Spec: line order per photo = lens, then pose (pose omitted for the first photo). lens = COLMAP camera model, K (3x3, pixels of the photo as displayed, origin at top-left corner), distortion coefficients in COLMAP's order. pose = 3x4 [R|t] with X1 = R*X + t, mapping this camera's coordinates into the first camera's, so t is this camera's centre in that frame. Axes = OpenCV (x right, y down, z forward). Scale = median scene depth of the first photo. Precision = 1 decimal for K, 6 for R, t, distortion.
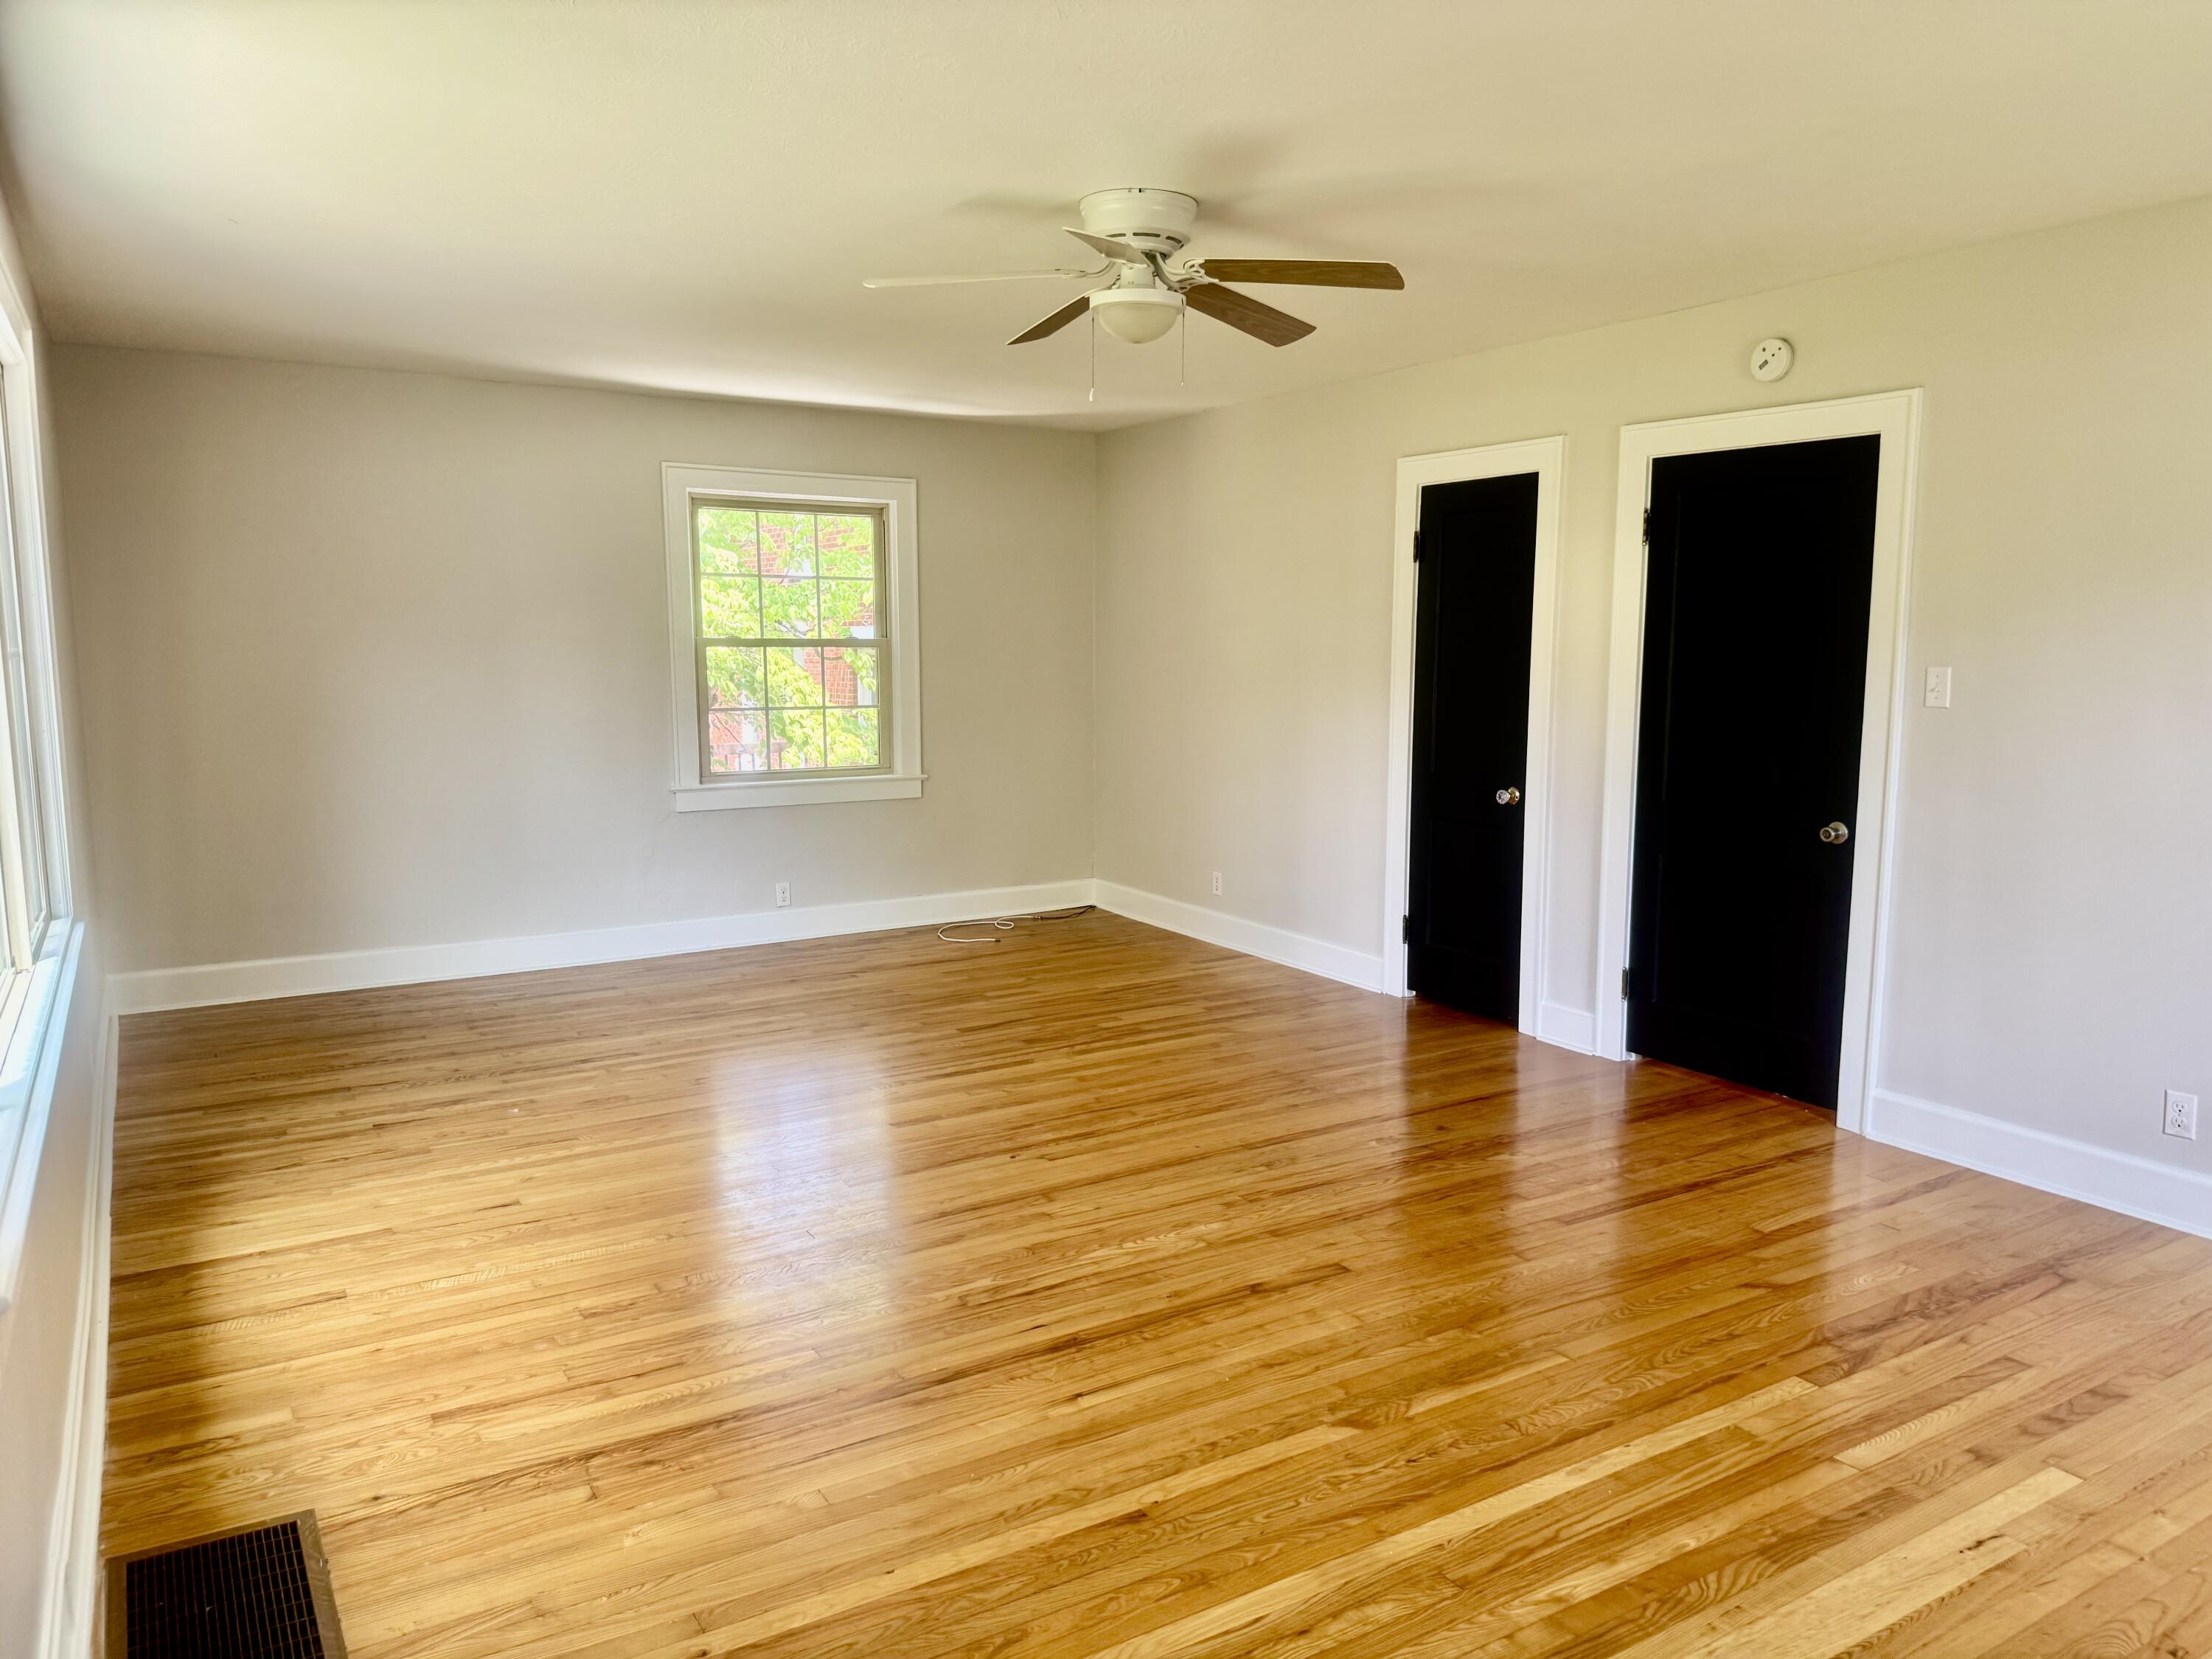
lens RADIAL K [[1513.5, 0, 1092.2], [0, 1513.5, 842.2], [0, 0, 1]] dist [-0.024585, 0.003797]
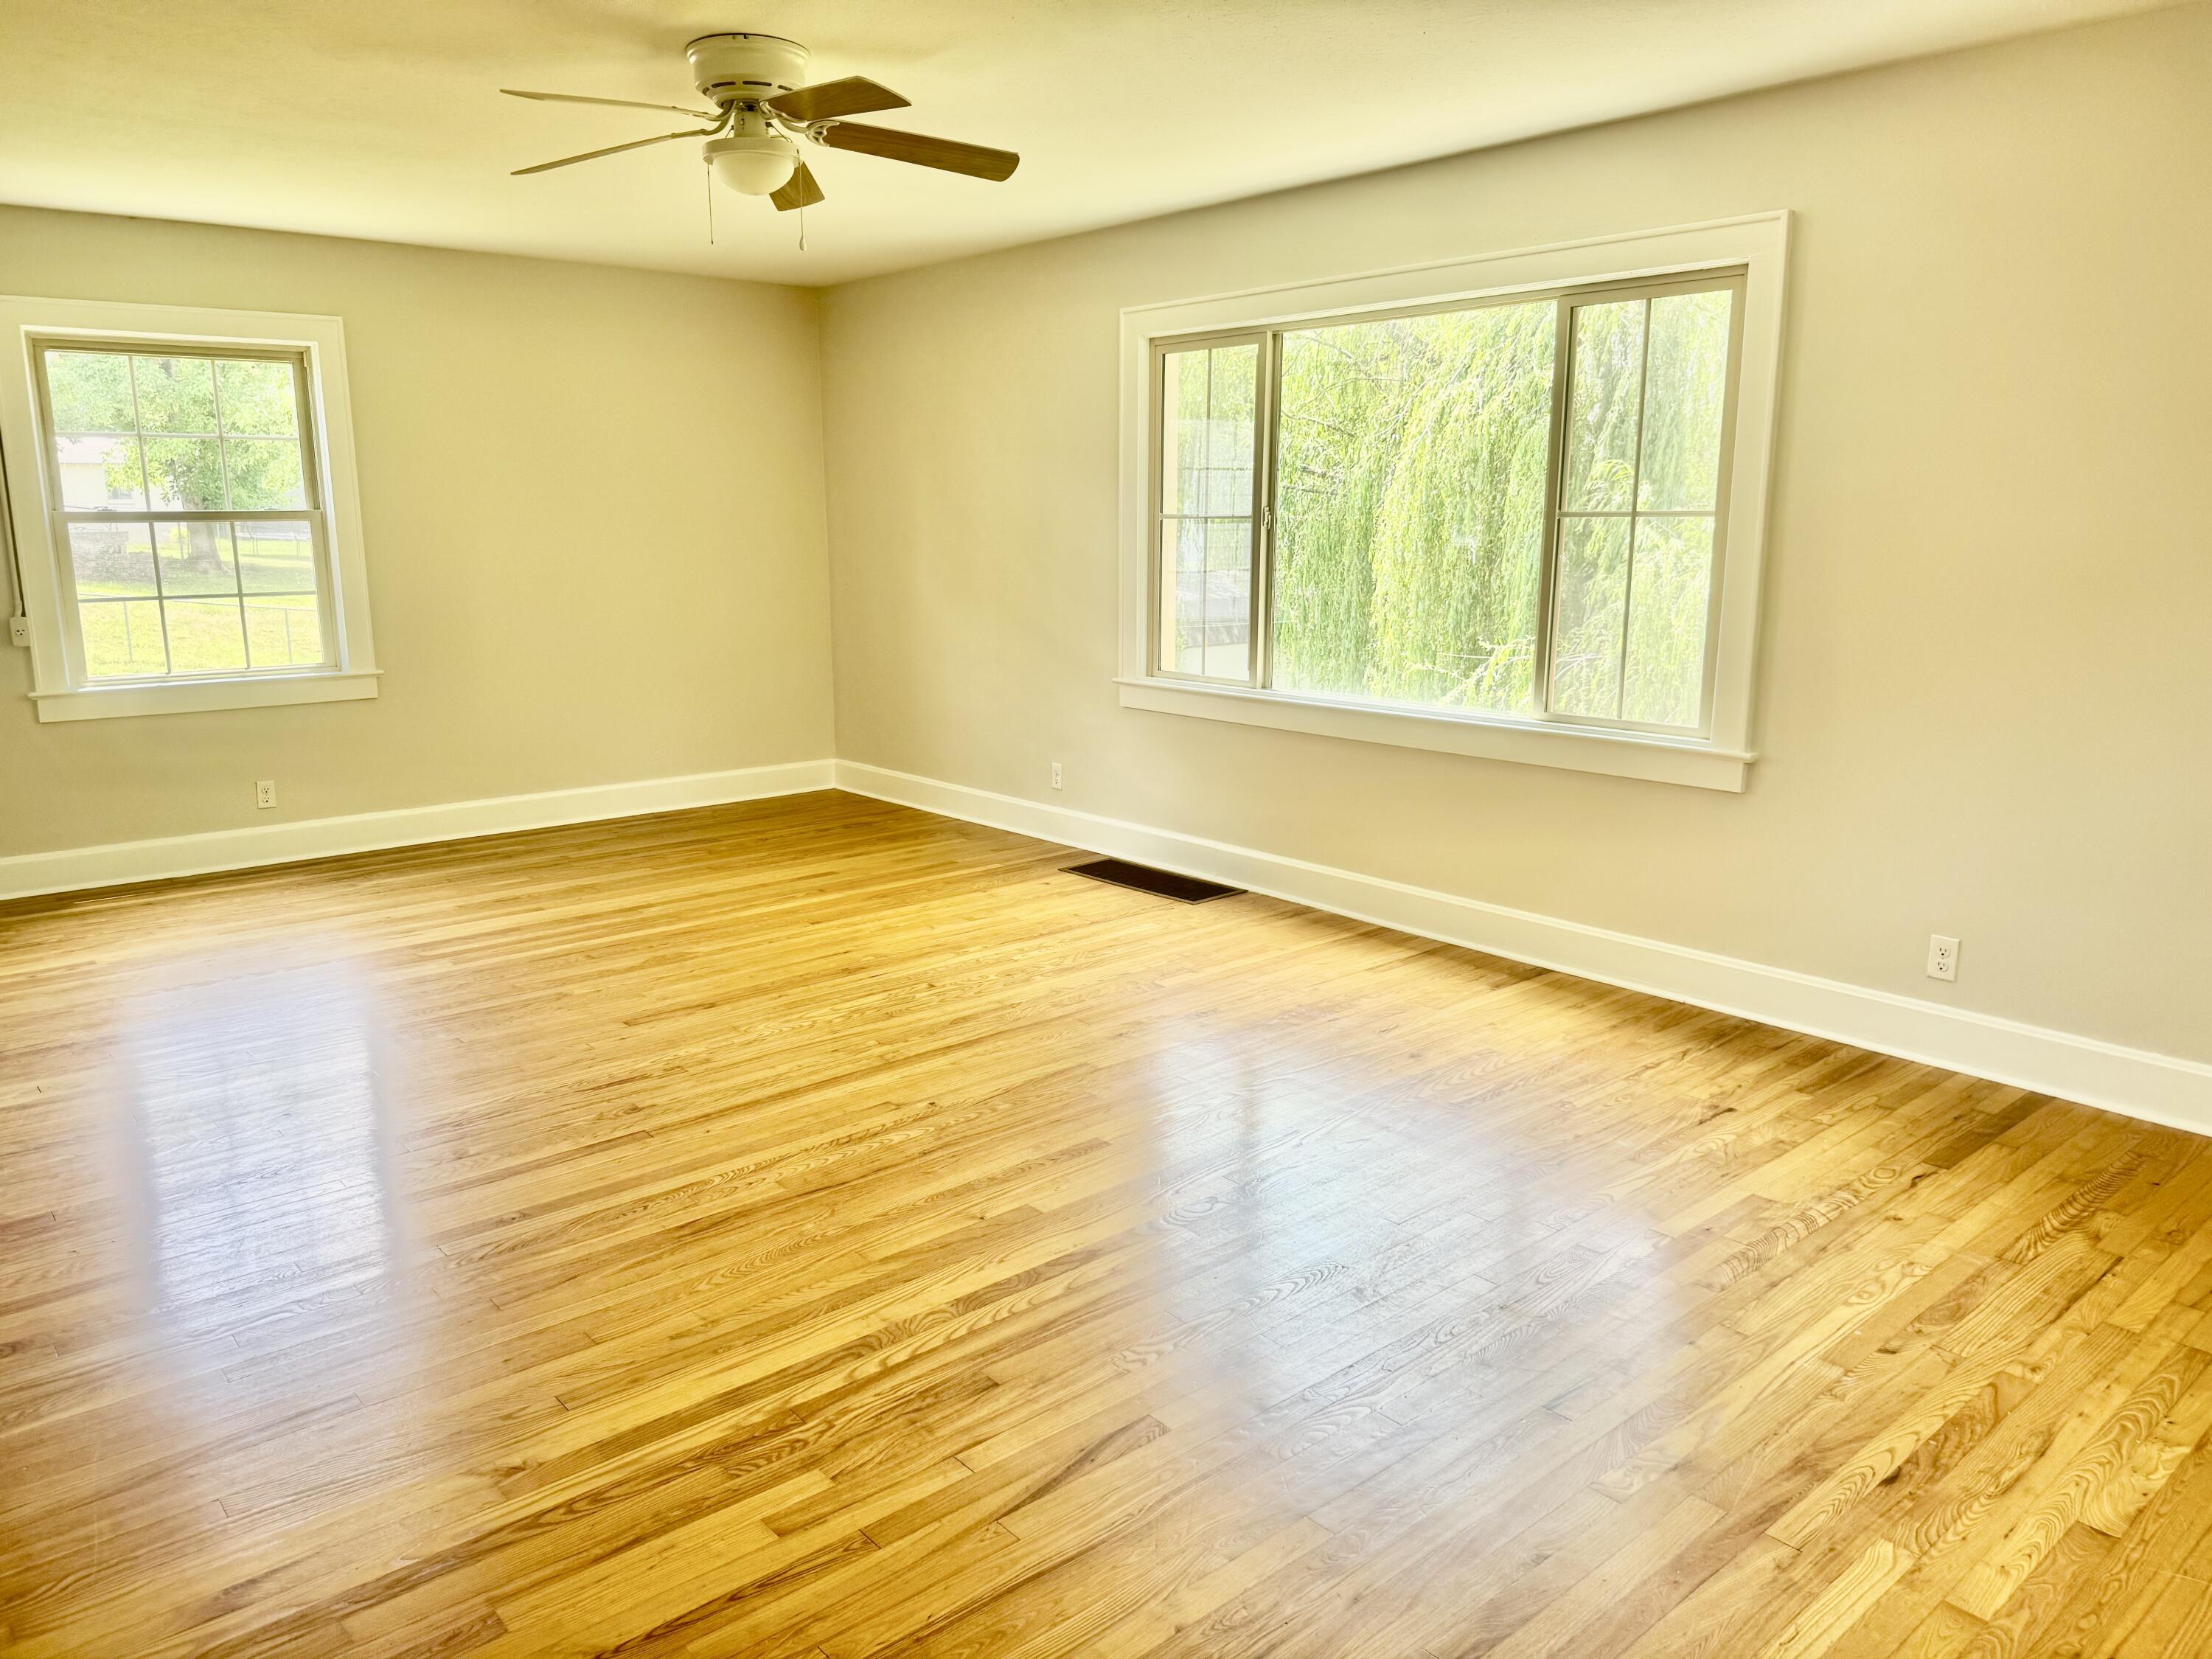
lens RADIAL K [[1549.3, 0, 1102.8], [0, 1549.3, 823.4], [0, 0, 1]] dist [0.062291, -0.062282]
pose [[-0.985626, 0.024608, -0.167142, -0.004430], [-0.031031, 0.946133, 0.322287, -0.281546], [0.166070, 0.322841, -0.931769, 2.151777]]
